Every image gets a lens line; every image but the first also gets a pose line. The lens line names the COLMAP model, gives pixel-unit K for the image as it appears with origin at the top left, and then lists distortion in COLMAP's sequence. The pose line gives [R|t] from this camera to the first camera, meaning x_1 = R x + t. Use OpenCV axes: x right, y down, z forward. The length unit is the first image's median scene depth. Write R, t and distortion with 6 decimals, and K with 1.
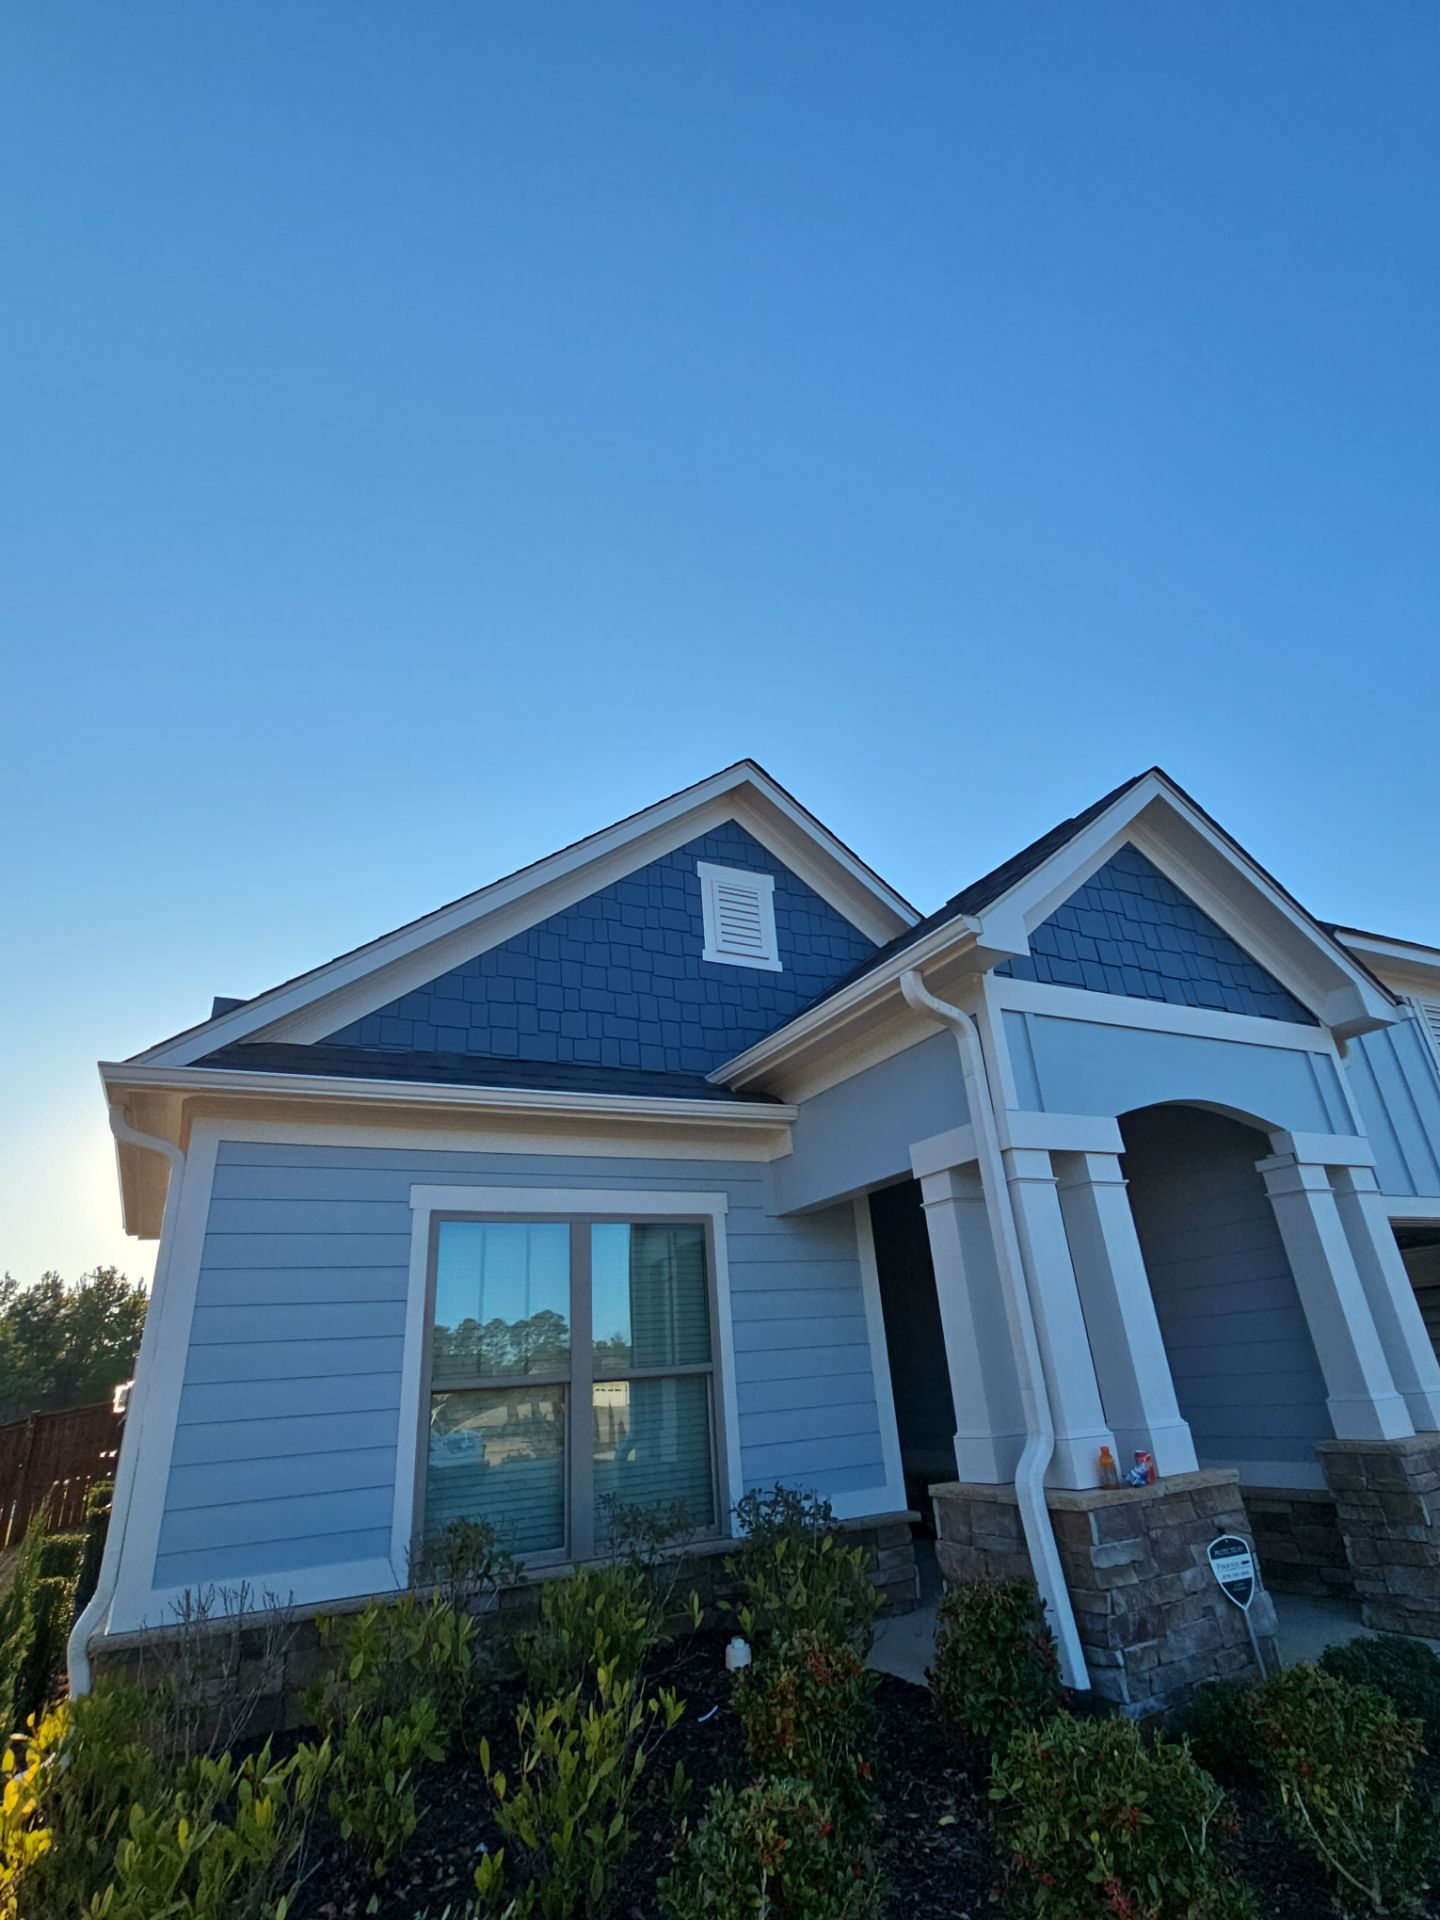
lens RADIAL K [[945.7, 0, 720.4], [0, 945.7, 943.9], [0, 0, 1]] dist [0.002147, 0.000002]
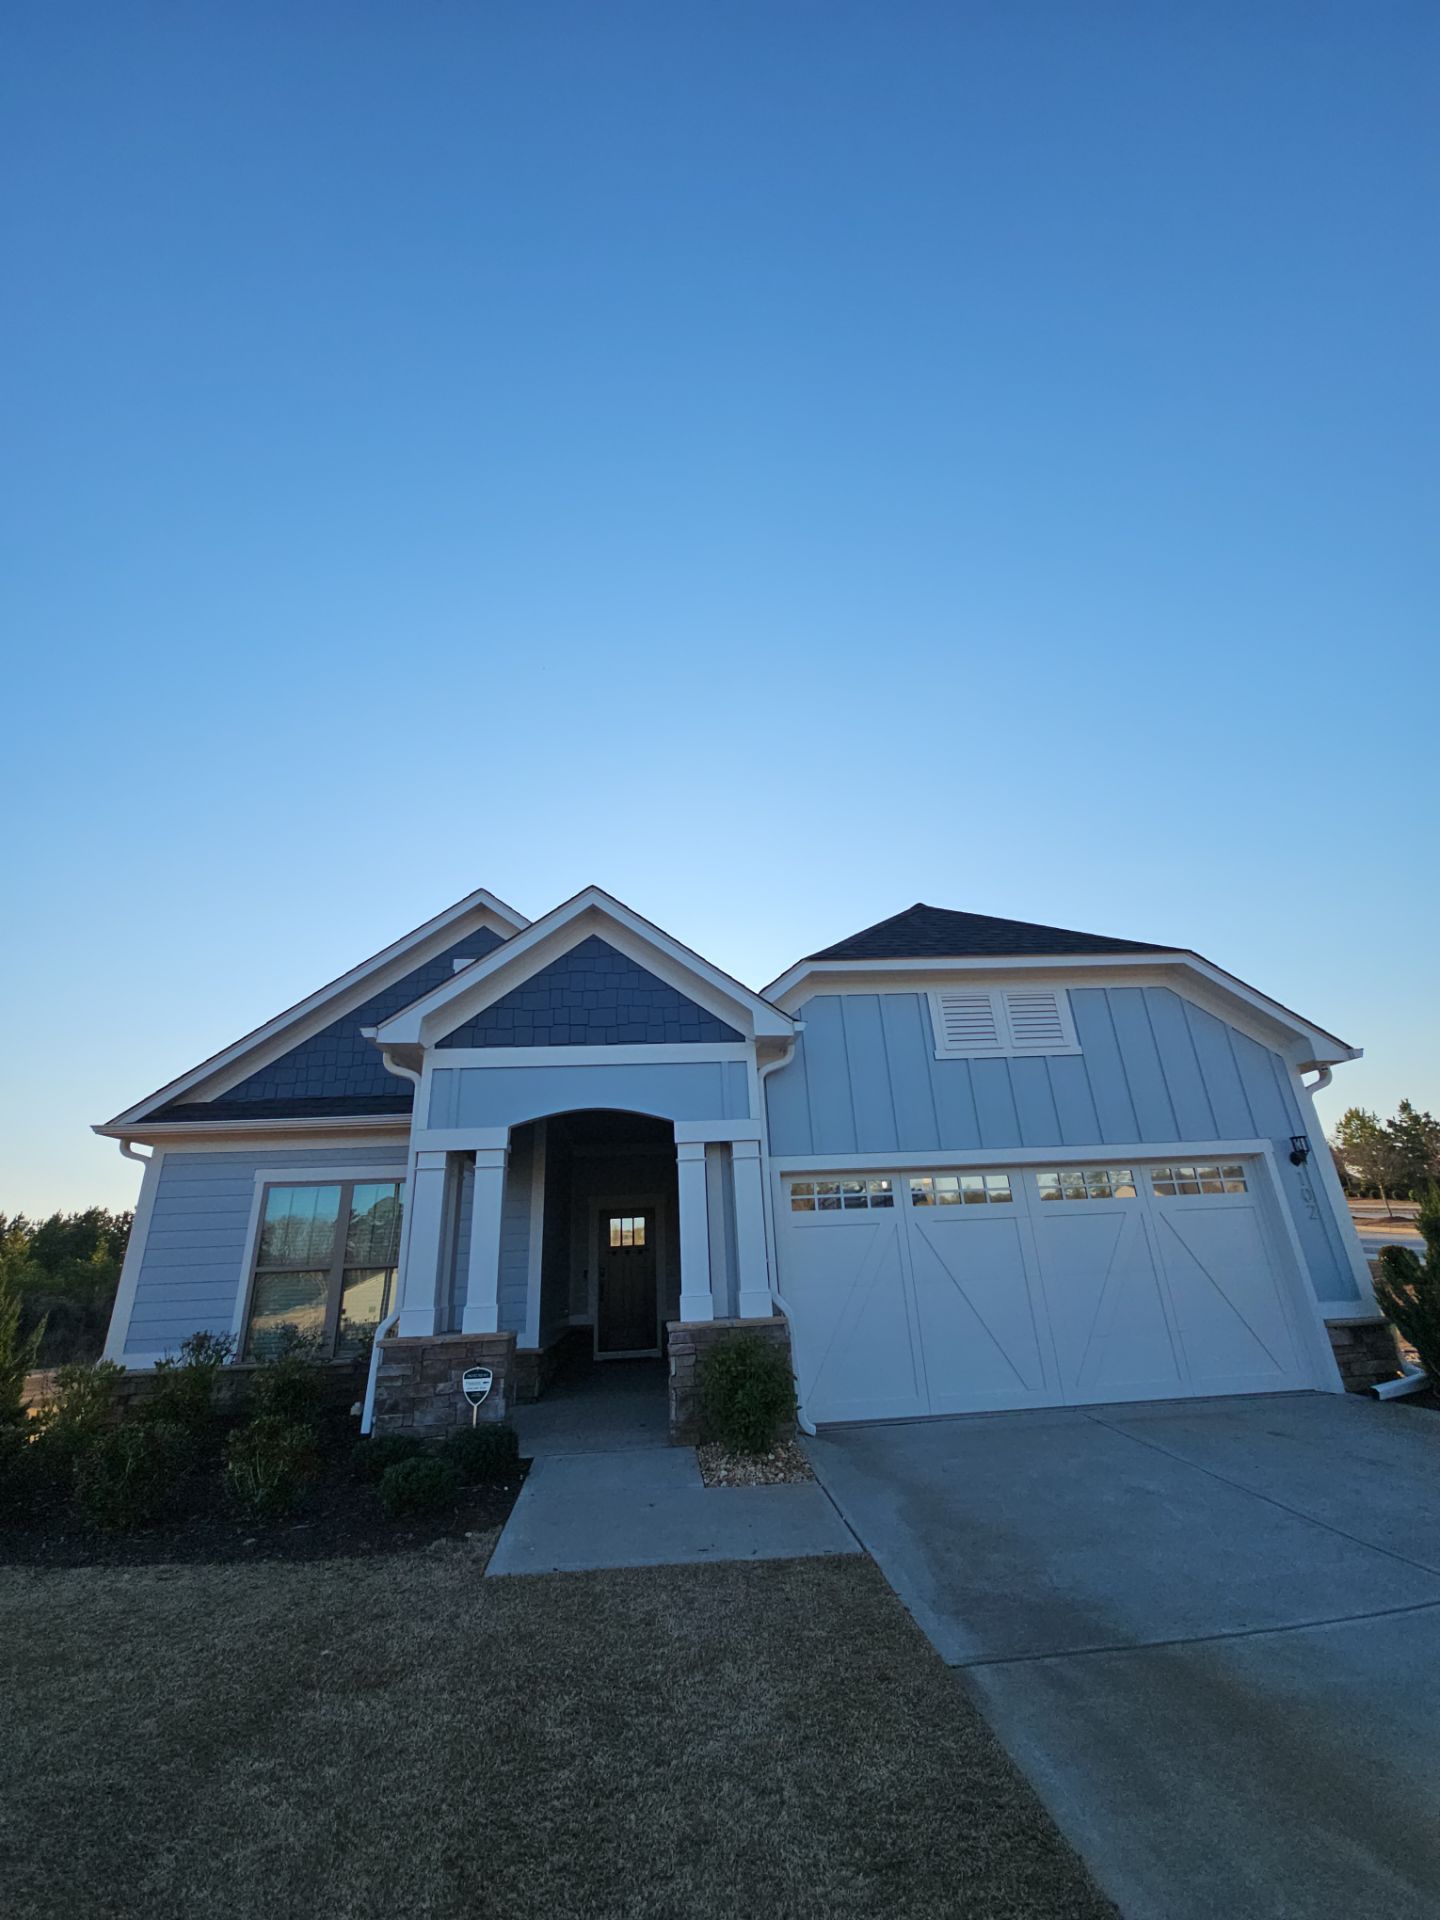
lens RADIAL K [[759.5, 0, 720.4], [0, 759.5, 975.0], [0, 0, 1]] dist [0.000029, 0.000167]
pose [[0.920467, -0.113153, -0.374081, 1.303696], [0.146597, 0.987246, 0.062092, -0.109200], [0.362284, -0.111993, 0.925315, -0.068374]]
